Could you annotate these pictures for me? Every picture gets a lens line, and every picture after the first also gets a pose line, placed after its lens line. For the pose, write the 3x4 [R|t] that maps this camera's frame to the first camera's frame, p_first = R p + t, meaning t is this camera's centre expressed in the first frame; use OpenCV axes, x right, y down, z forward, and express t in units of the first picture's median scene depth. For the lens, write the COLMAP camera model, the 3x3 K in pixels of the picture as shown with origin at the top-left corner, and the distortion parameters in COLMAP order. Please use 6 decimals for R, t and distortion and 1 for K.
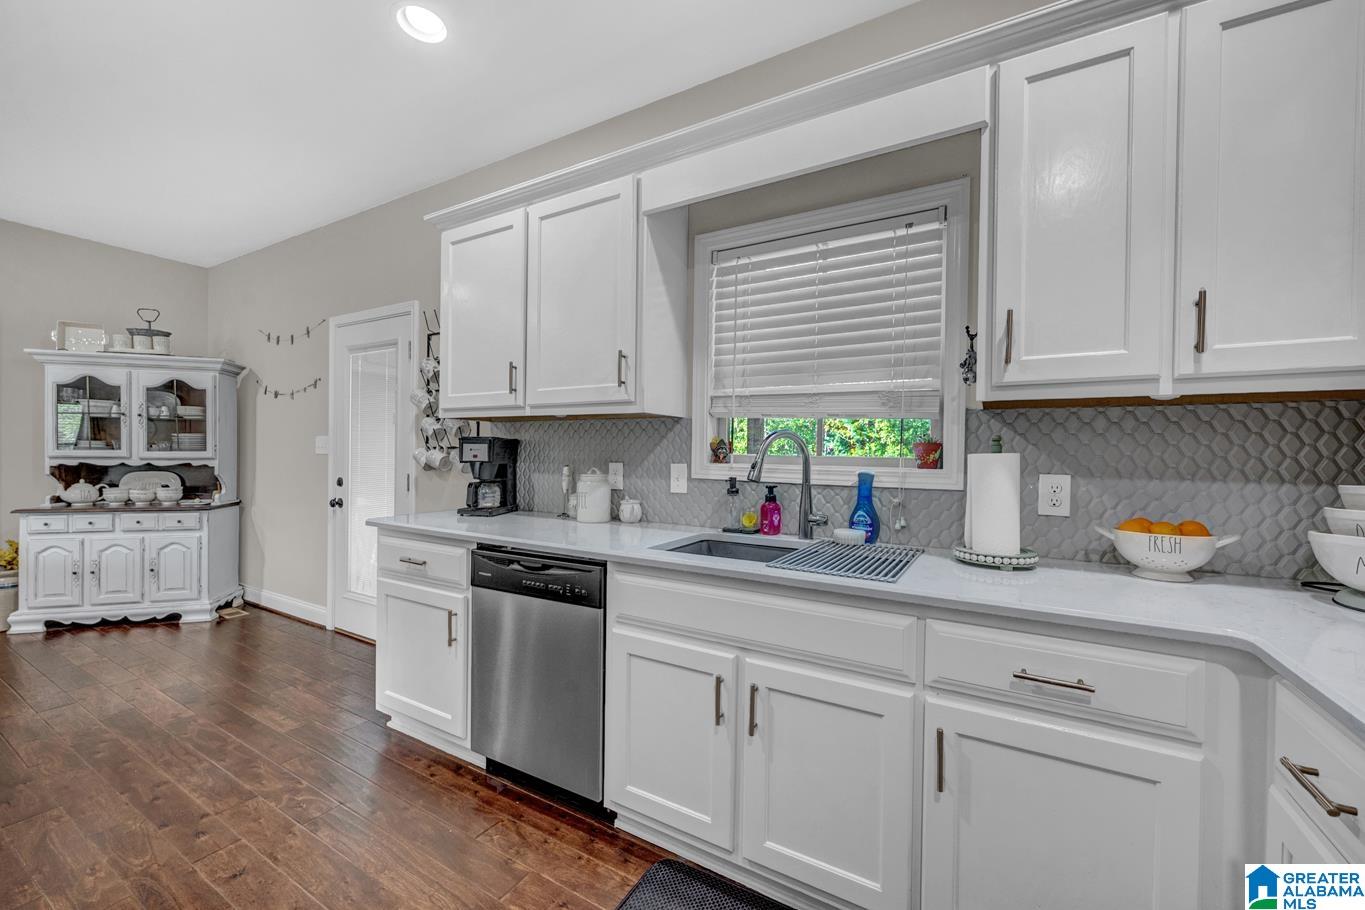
lens RADIAL K [[539.5, 0, 681.5], [0, 539.5, 454.0], [0, 0, 1]] dist [-0.002048, -0.000040]
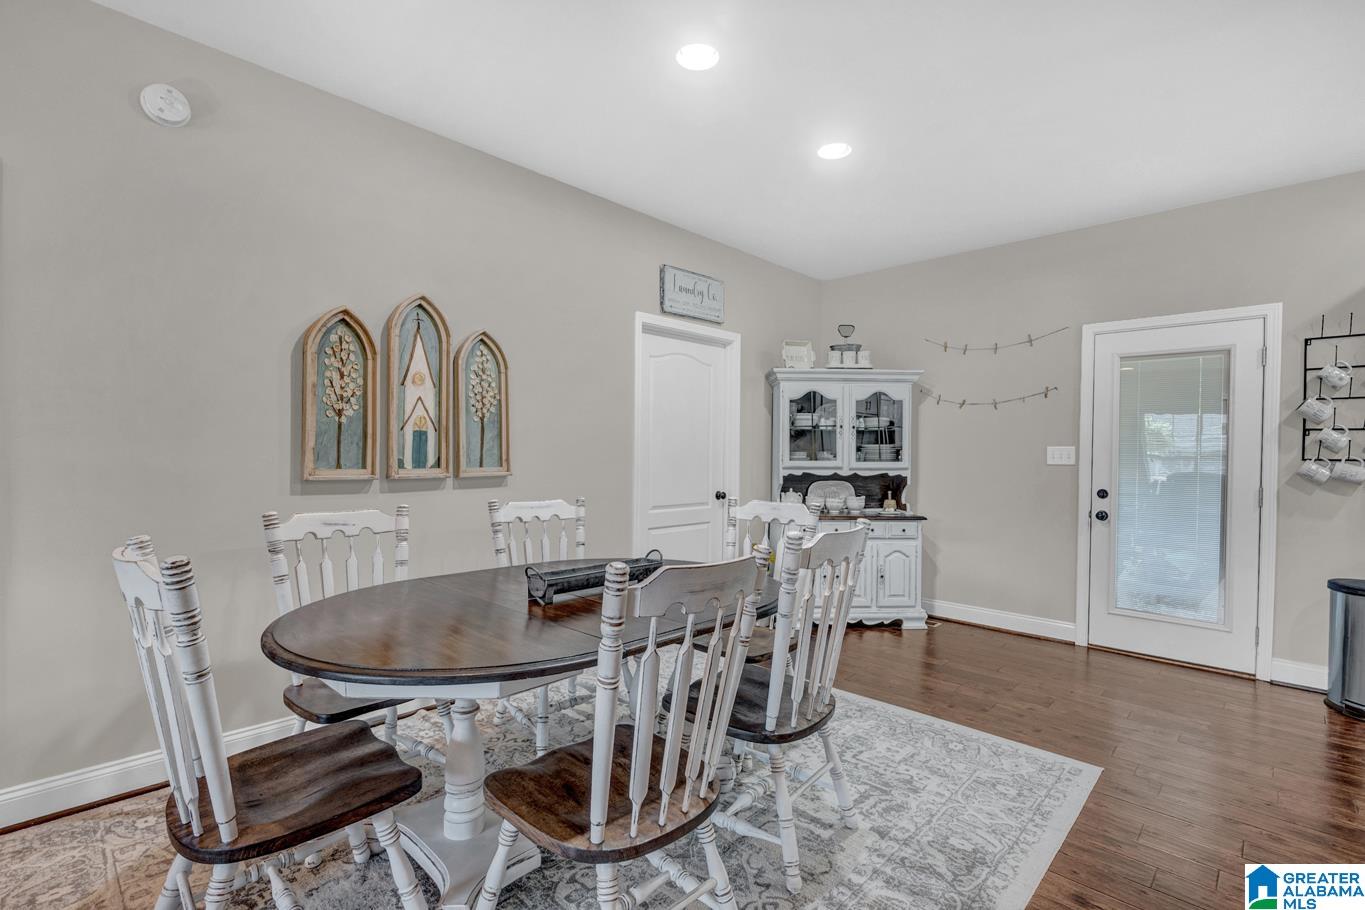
lens RADIAL K [[630.0, 0, 679.0], [0, 630.0, 459.7], [0, 0, 1]] dist [0.003206, 0.000576]
pose [[0.972540, -0.000565, -0.232734, -1.053197], [0.001414, 0.999993, 0.003478, -0.014212], [0.232730, -0.003712, 0.972534, -0.266974]]
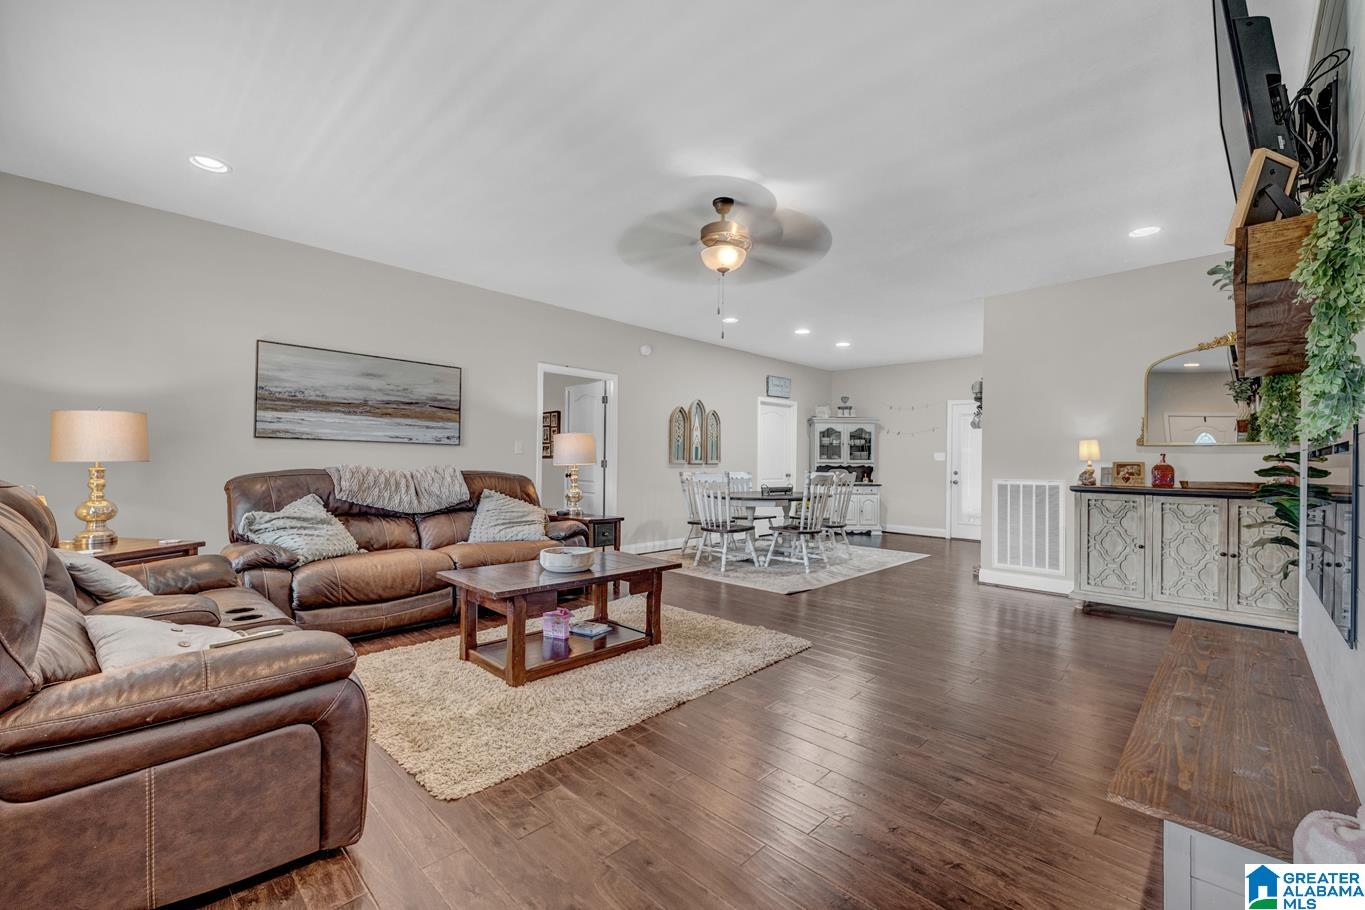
lens RADIAL K [[571.1, 0, 674.2], [0, 571.1, 459.3], [0, 0, 1]] dist [0.002219, 0.000052]
pose [[0.969469, -0.003653, -0.245188, -1.133678], [0.001284, 0.999951, -0.009821, 0.015108], [0.245212, 0.009206, 0.969426, -1.552906]]
